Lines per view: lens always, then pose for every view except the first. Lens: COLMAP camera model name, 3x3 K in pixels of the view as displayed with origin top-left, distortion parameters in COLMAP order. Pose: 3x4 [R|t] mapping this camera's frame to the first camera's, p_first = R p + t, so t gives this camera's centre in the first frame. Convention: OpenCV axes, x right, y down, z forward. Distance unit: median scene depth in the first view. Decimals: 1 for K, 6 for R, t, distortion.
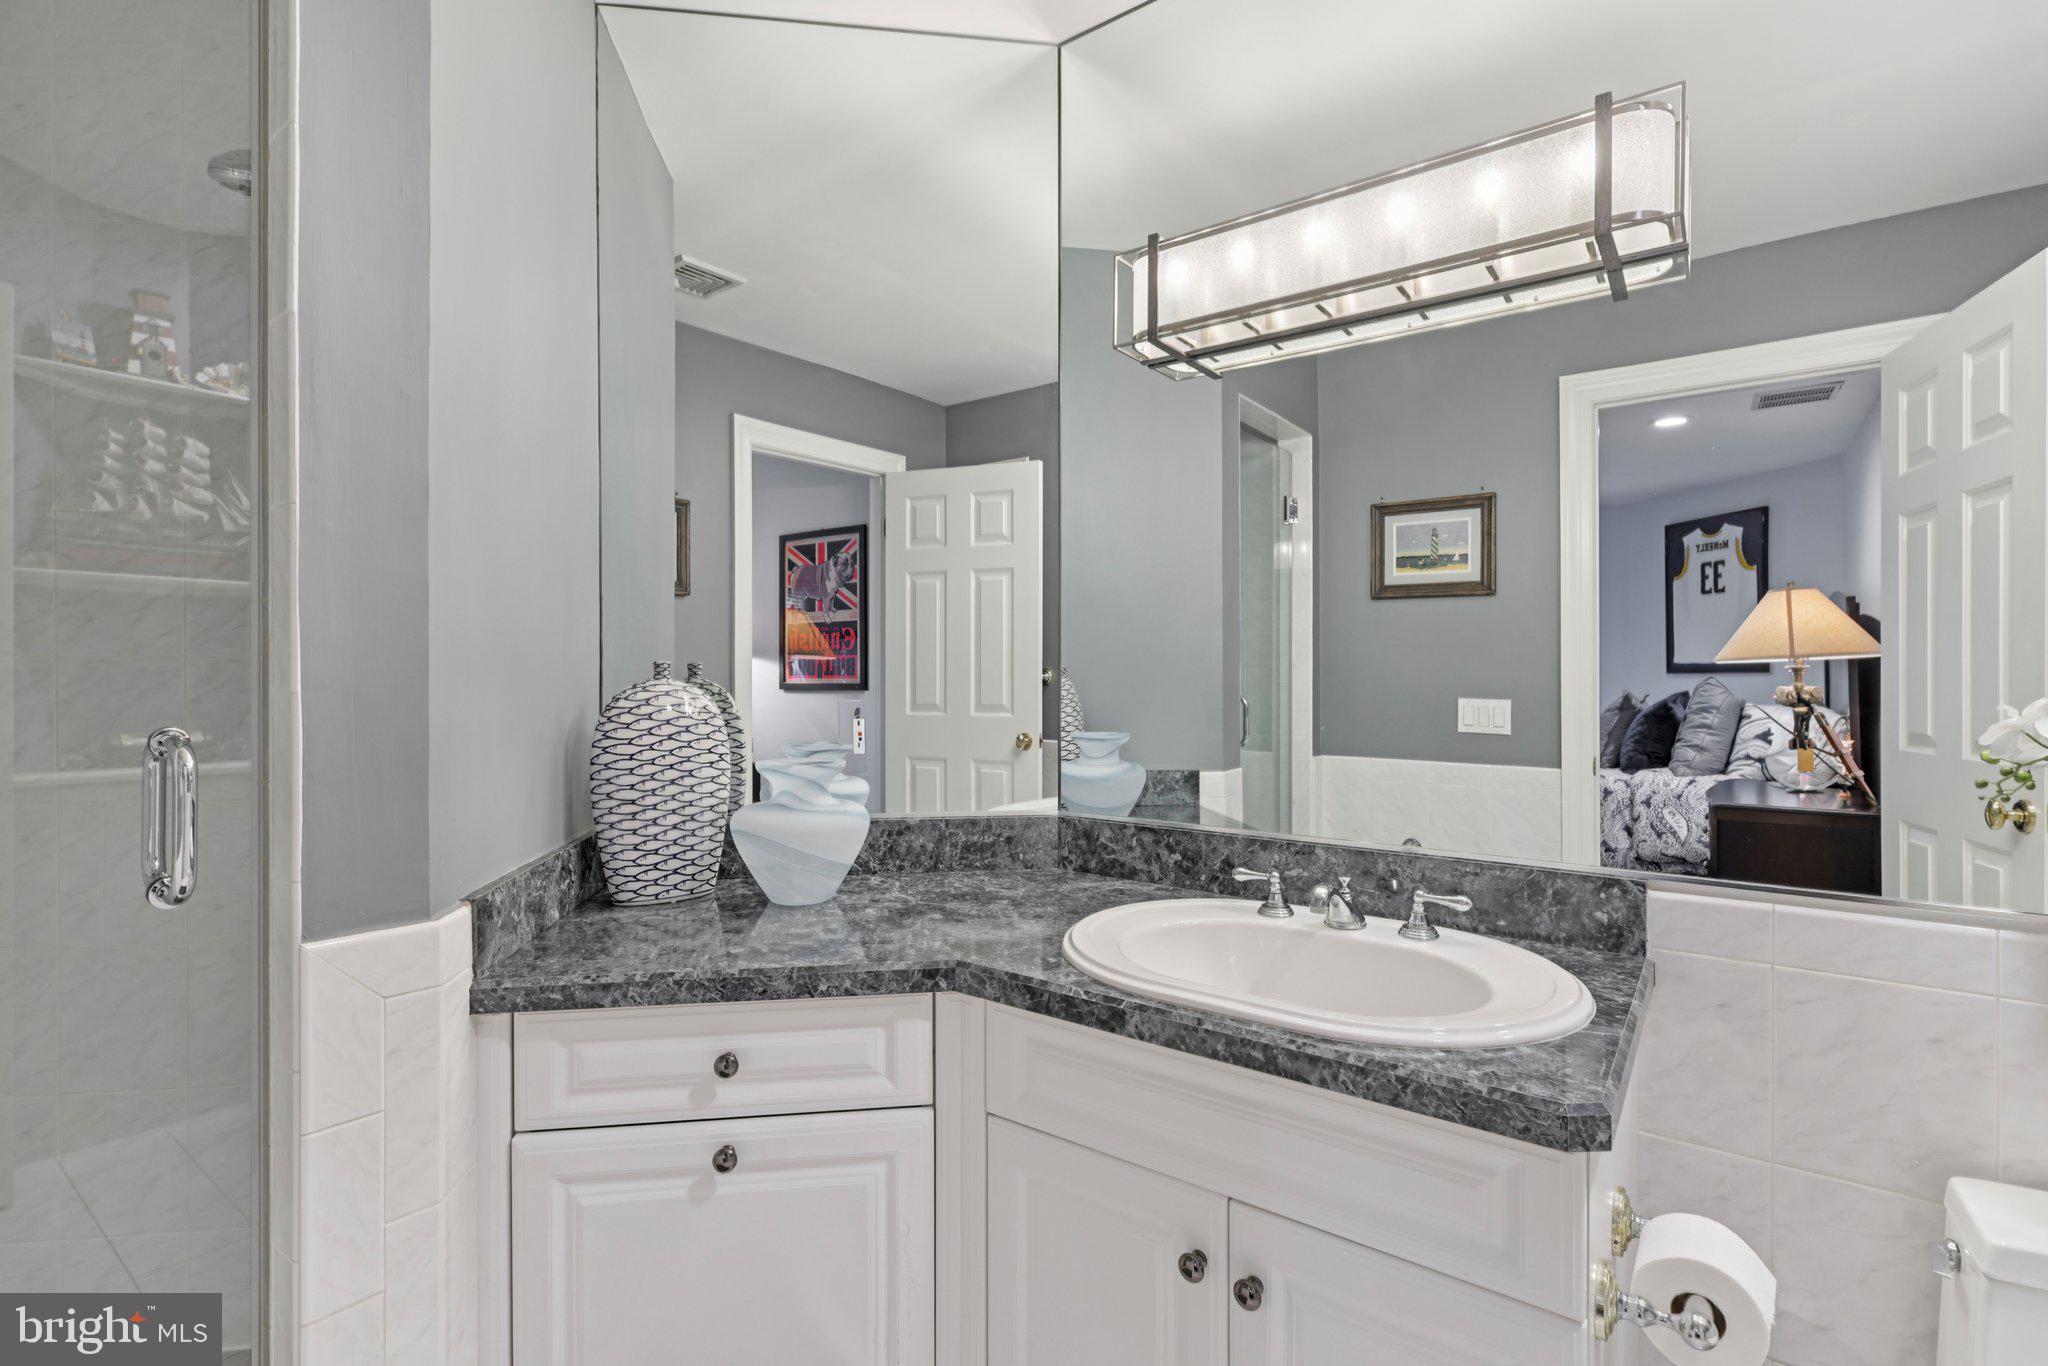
lens RADIAL K [[948.4, 0, 1019.9], [0, 948.4, 678.4], [0, 0, 1]] dist [-0.001494, 0.001932]
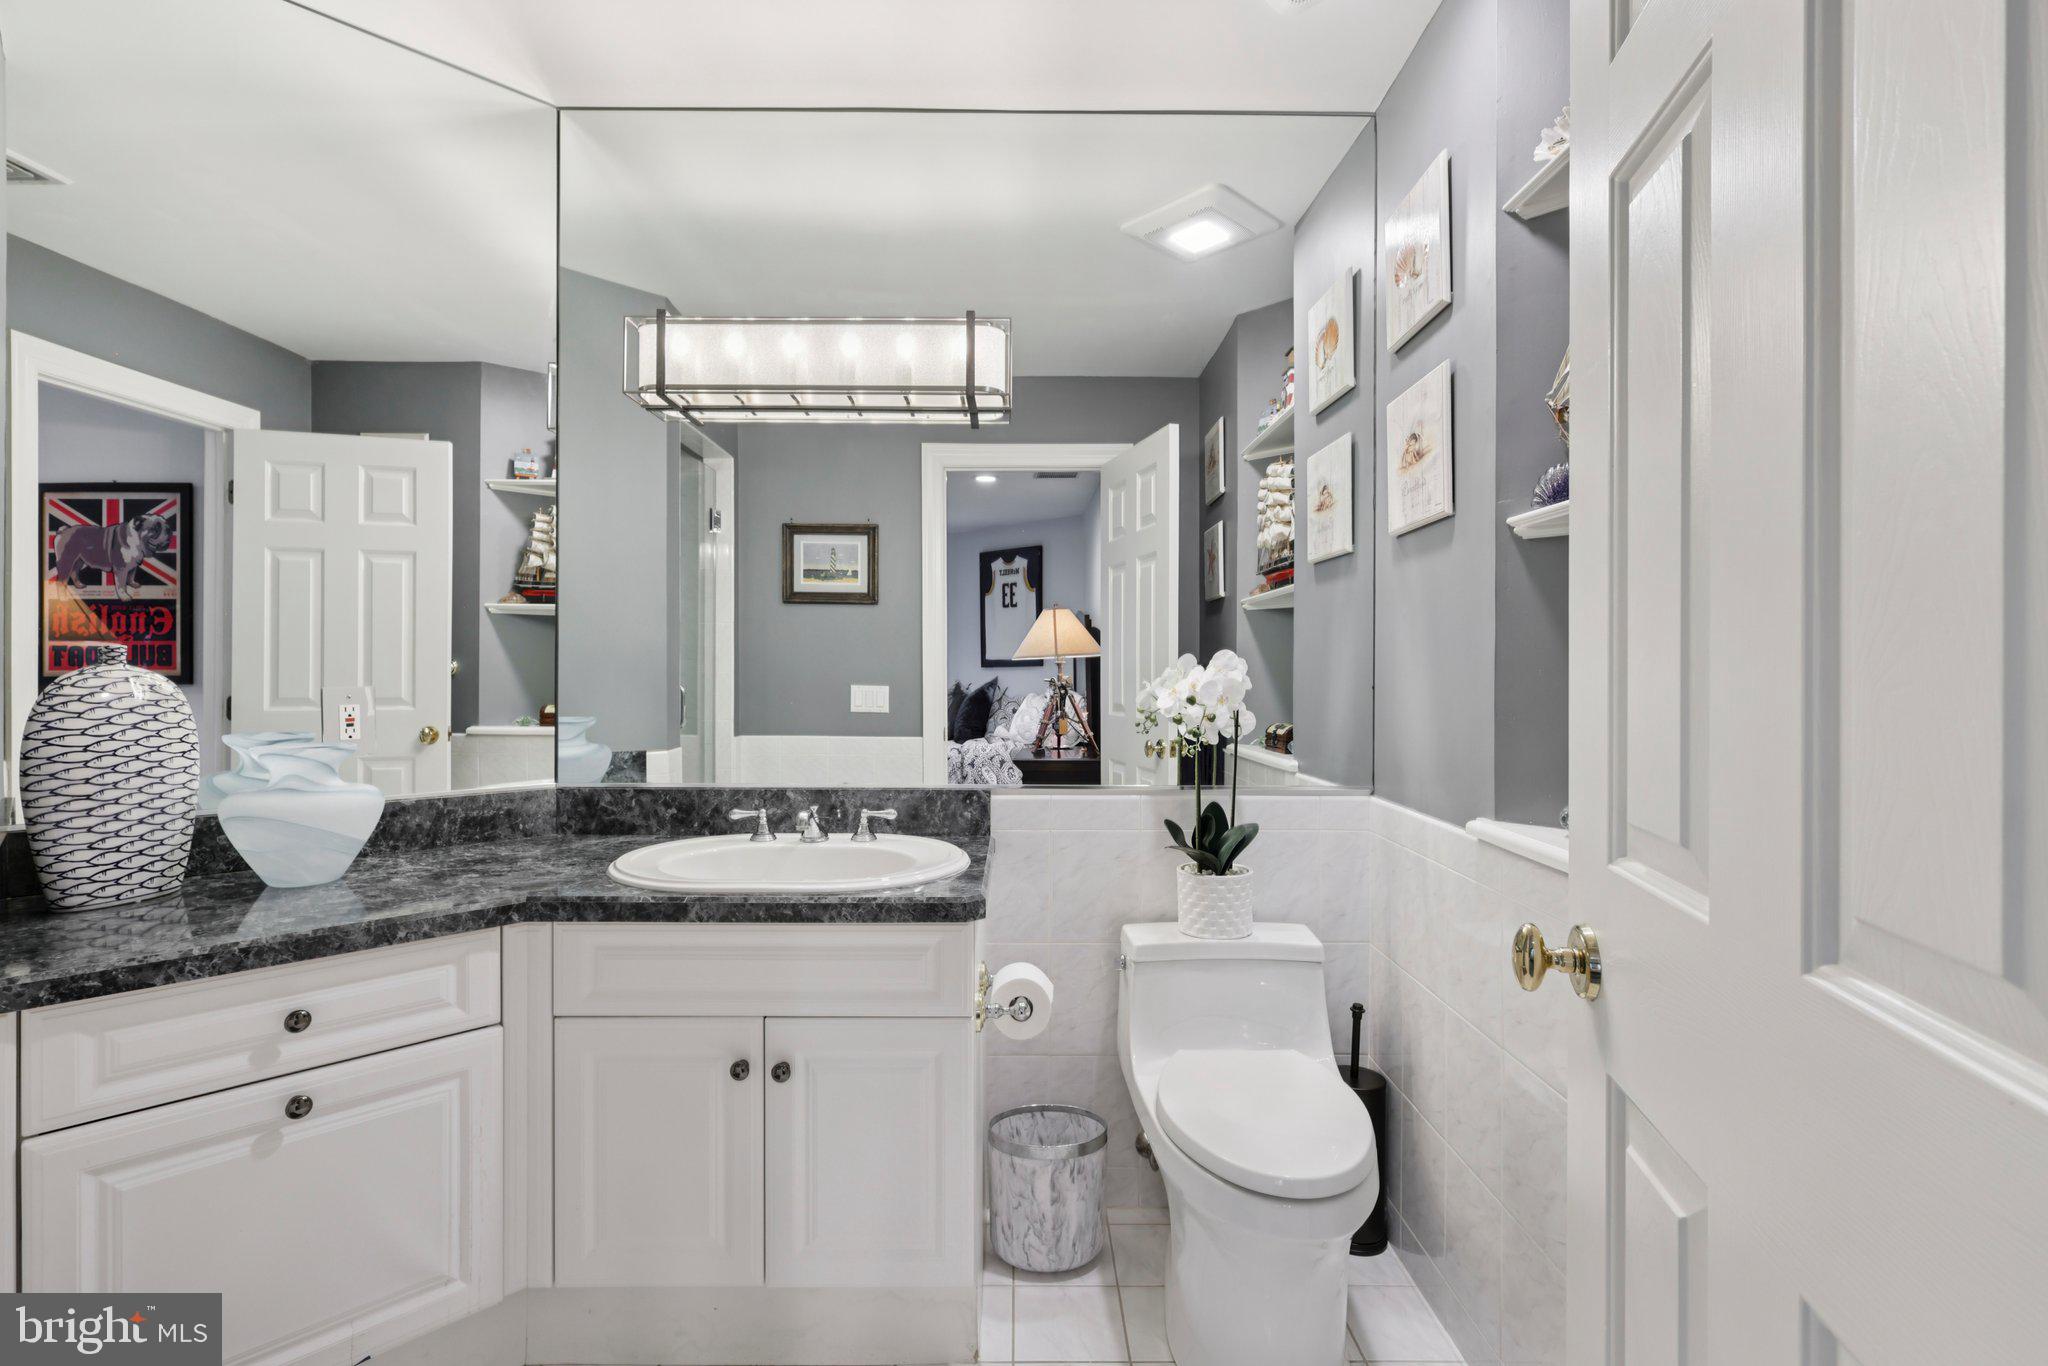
lens RADIAL K [[948.4, 0, 1021.5], [0, 948.4, 674.3], [0, 0, 1]] dist [-0.001494, 0.001932]
pose [[0.796765, -0.001130, 0.604289, -0.231753], [0.000204, 0.999999, 0.001602, 0.008840], [-0.604290, -0.001153, 0.796764, -0.273872]]
